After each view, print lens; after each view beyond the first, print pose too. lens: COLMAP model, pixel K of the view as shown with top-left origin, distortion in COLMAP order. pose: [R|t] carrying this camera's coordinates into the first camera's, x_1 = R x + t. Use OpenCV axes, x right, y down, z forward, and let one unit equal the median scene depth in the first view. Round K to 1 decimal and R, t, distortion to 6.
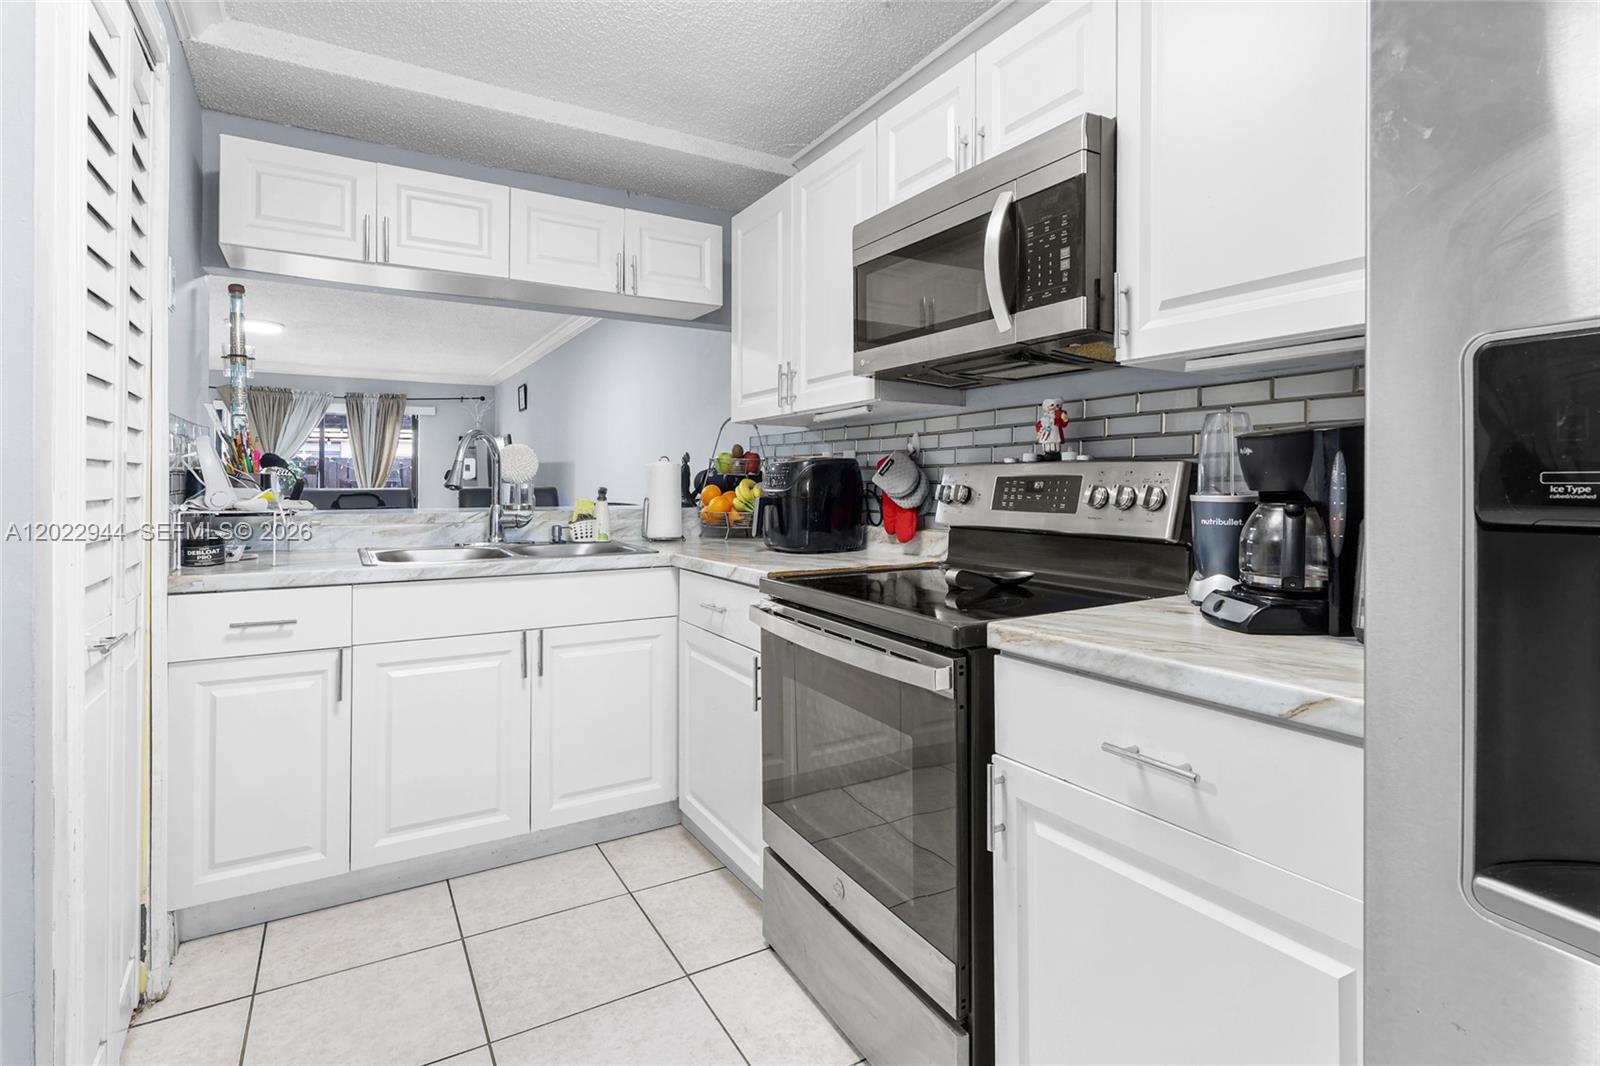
lens RADIAL K [[756.5, 0, 799.3], [0, 756.5, 480.4], [0, 0, 1]] dist [0.001085, -0.000062]
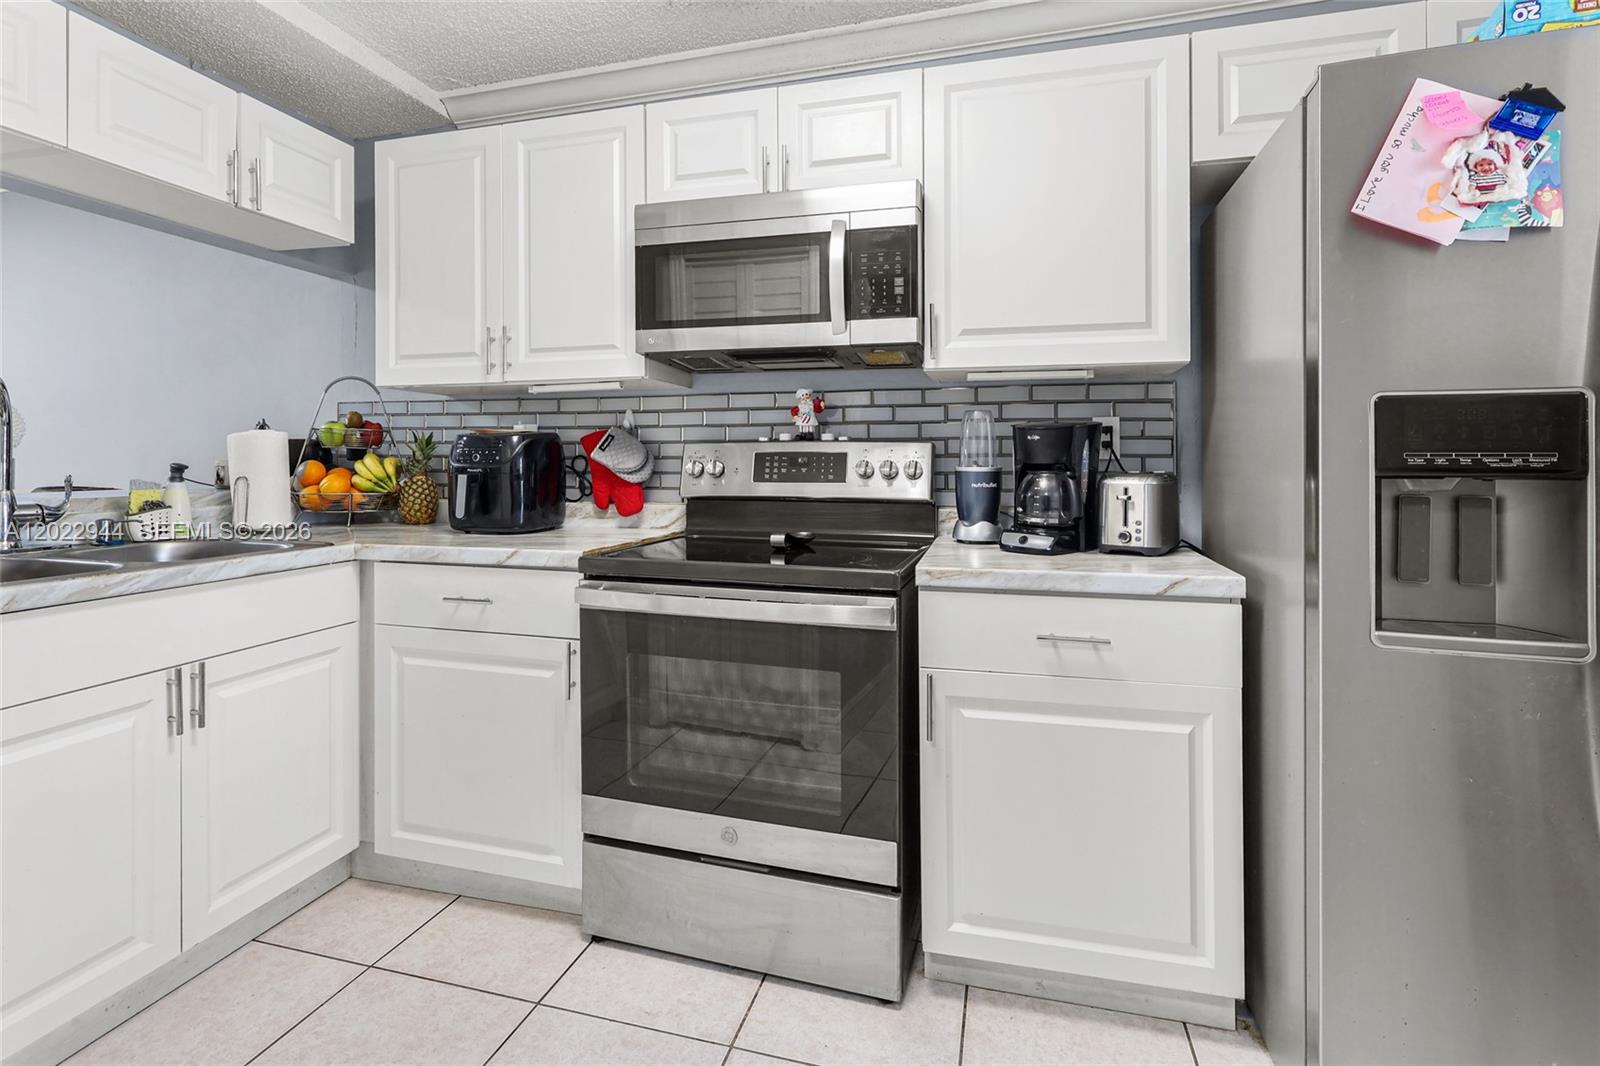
lens RADIAL K [[739.6, 0, 792.8], [0, 739.6, 456.3], [0, 0, 1]] dist [0.000262, 0.000072]
pose [[0.744694, 0.004648, 0.667389, -0.444786], [-0.003950, 0.999989, -0.002557, 0.002928], [-0.667394, -0.000732, 0.744704, 0.122559]]
